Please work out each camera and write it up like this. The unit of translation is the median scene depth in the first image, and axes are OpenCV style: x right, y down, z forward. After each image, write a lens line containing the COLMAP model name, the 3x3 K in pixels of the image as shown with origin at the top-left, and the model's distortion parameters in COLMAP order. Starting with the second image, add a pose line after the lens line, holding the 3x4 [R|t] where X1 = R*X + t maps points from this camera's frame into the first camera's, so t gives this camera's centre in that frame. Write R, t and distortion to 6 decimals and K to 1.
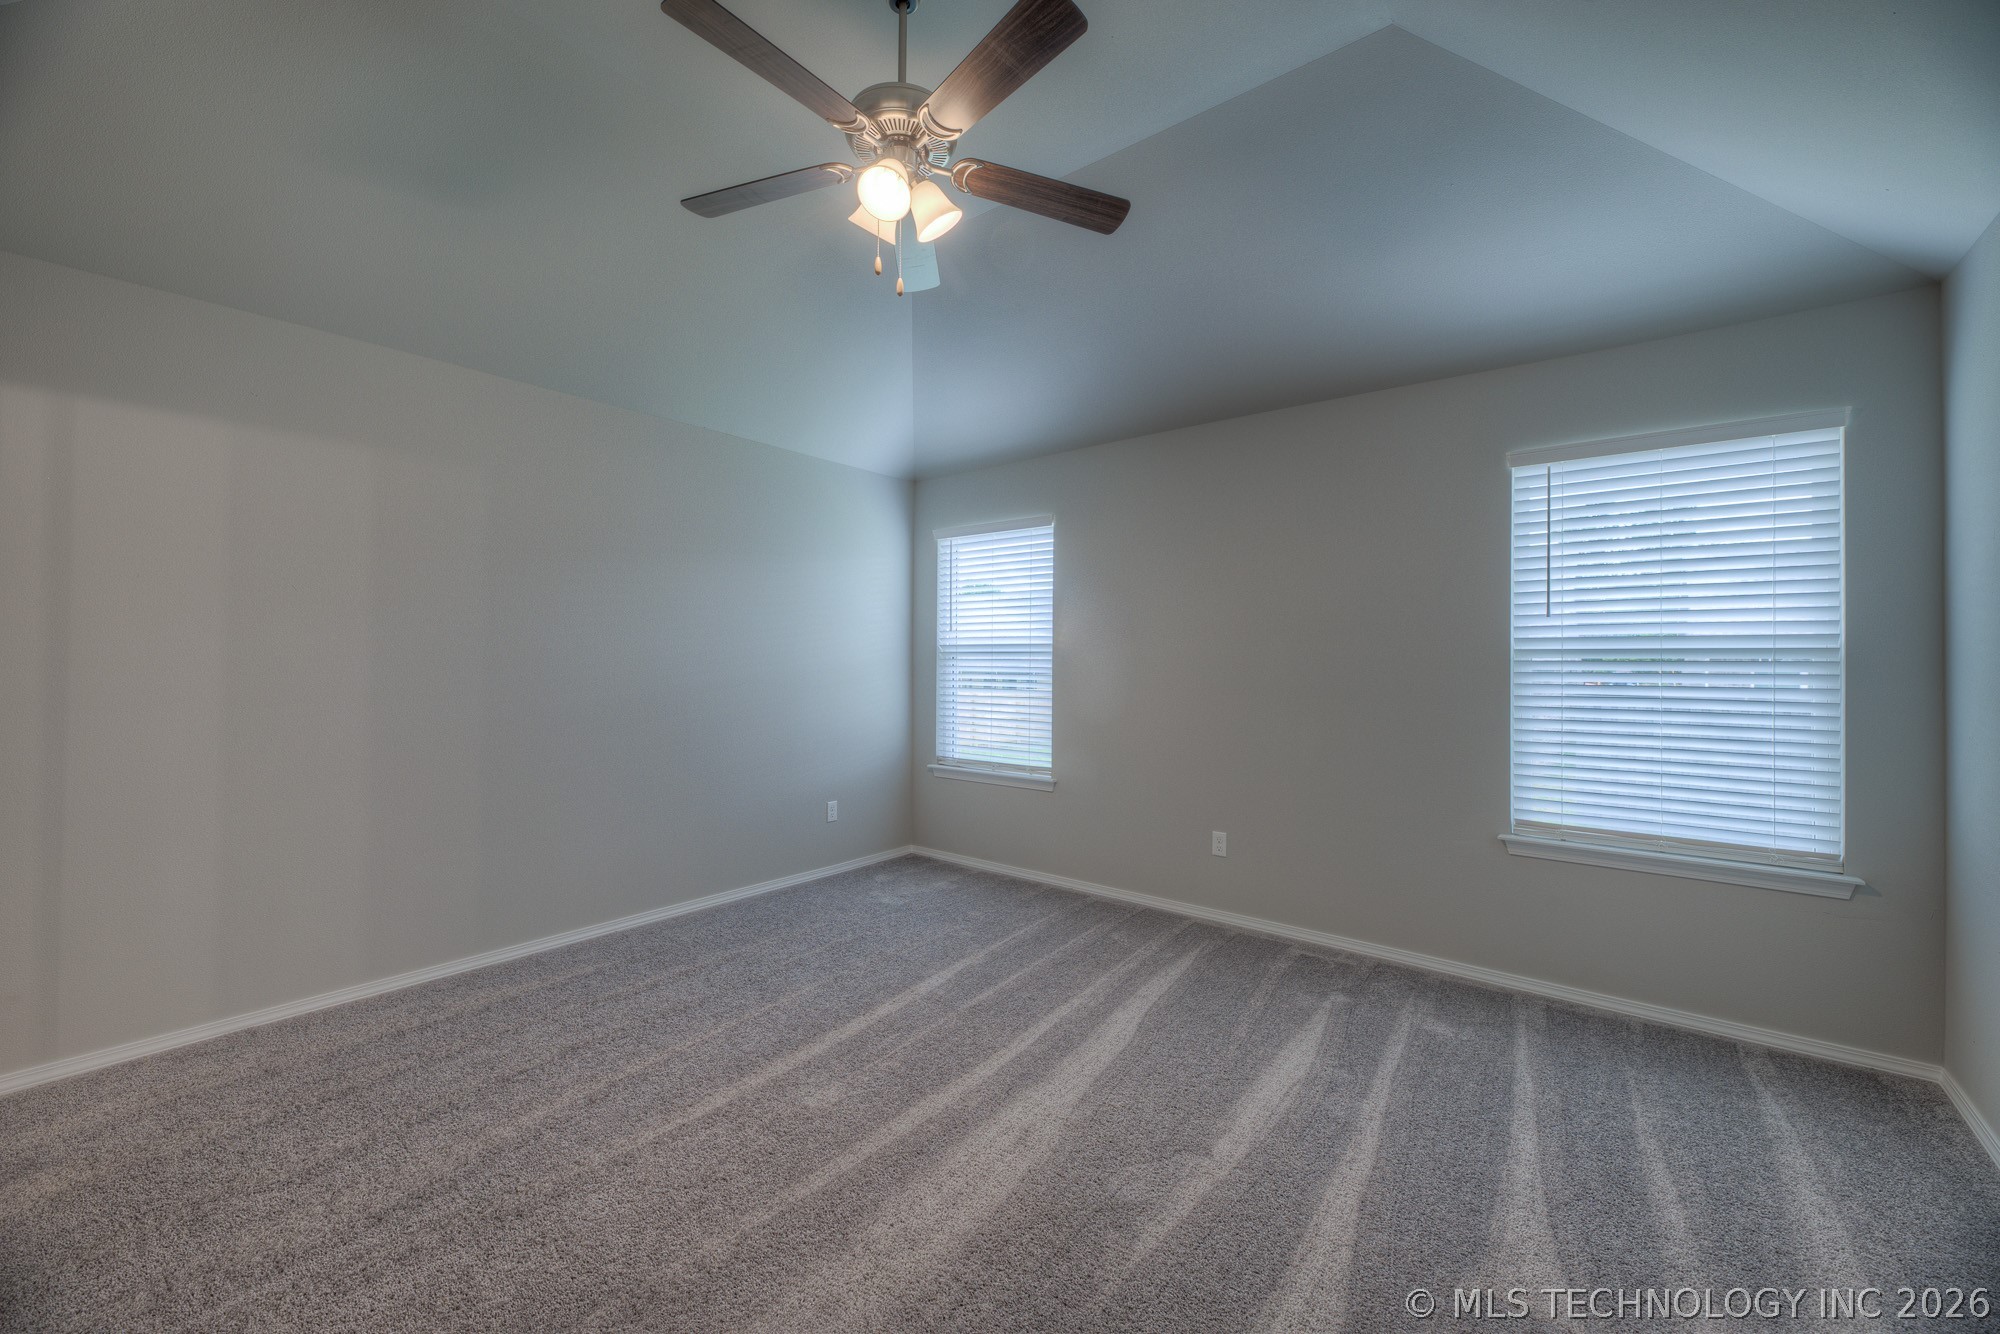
lens RADIAL K [[797.5, 0, 992.7], [0, 797.5, 662.7], [0, 0, 1]] dist [0.007975, -0.003145]
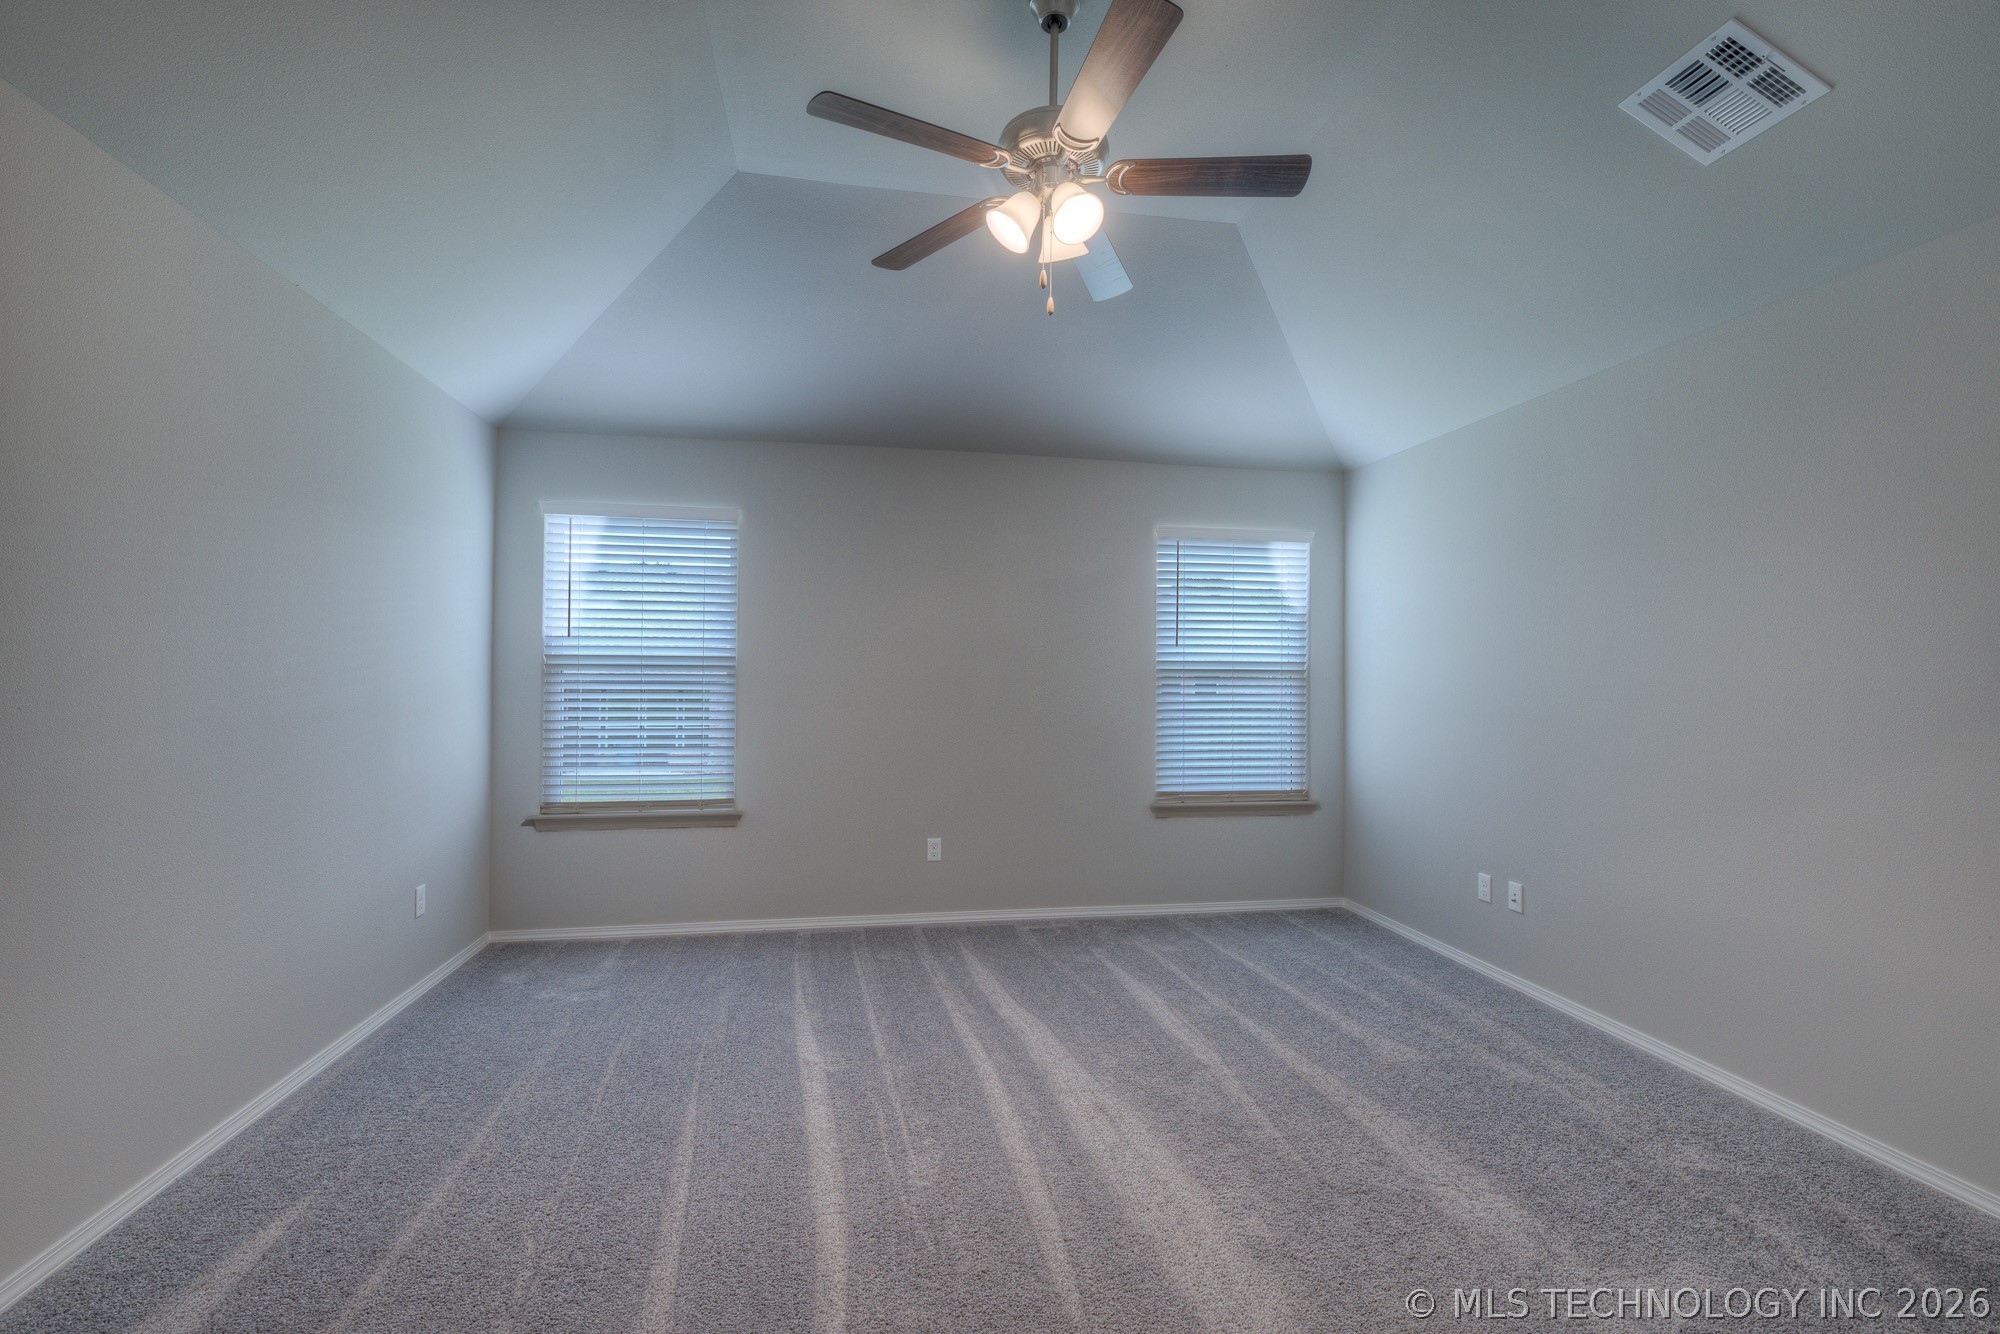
lens RADIAL K [[879.4, 0, 992.4], [0, 879.4, 667.5], [0, 0, 1]] dist [0.010722, 0.000035]
pose [[0.651275, 0.004712, 0.758827, -0.678350], [-0.001699, 0.999987, -0.004751, -0.011005], [-0.758840, 0.001805, 0.651275, 0.222930]]
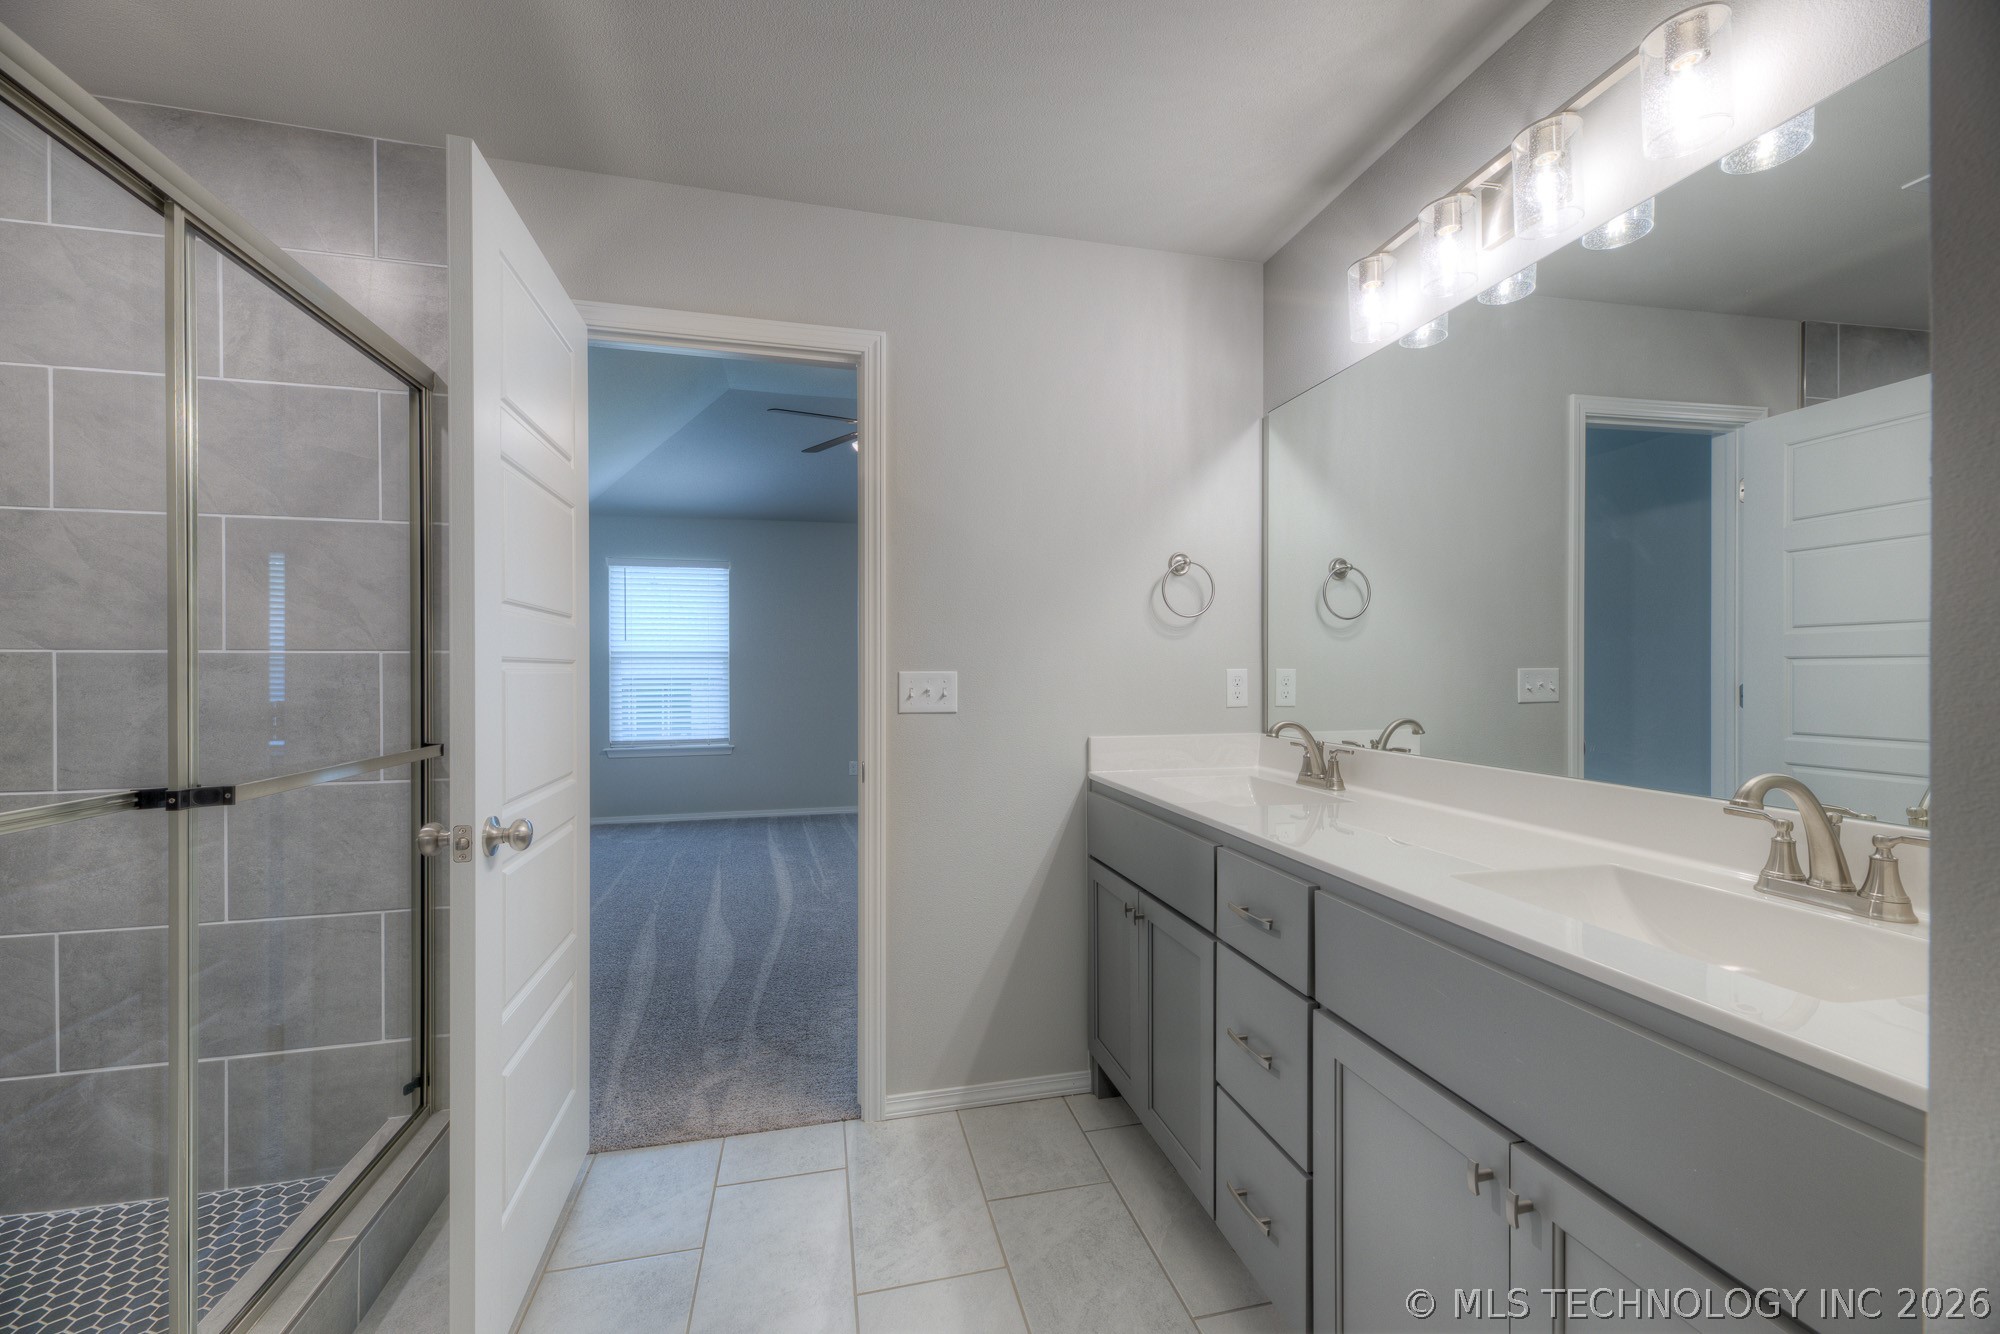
lens RADIAL K [[797.5, 0, 991.4], [0, 797.5, 673.3], [0, 0, 1]] dist [0.007975, -0.003145]
pose [[0.606761, -0.014313, 0.794756, -1.112051], [0.011551, 0.999891, 0.009189, 0.011460], [-0.794801, 0.003605, 0.606860, -0.353109]]
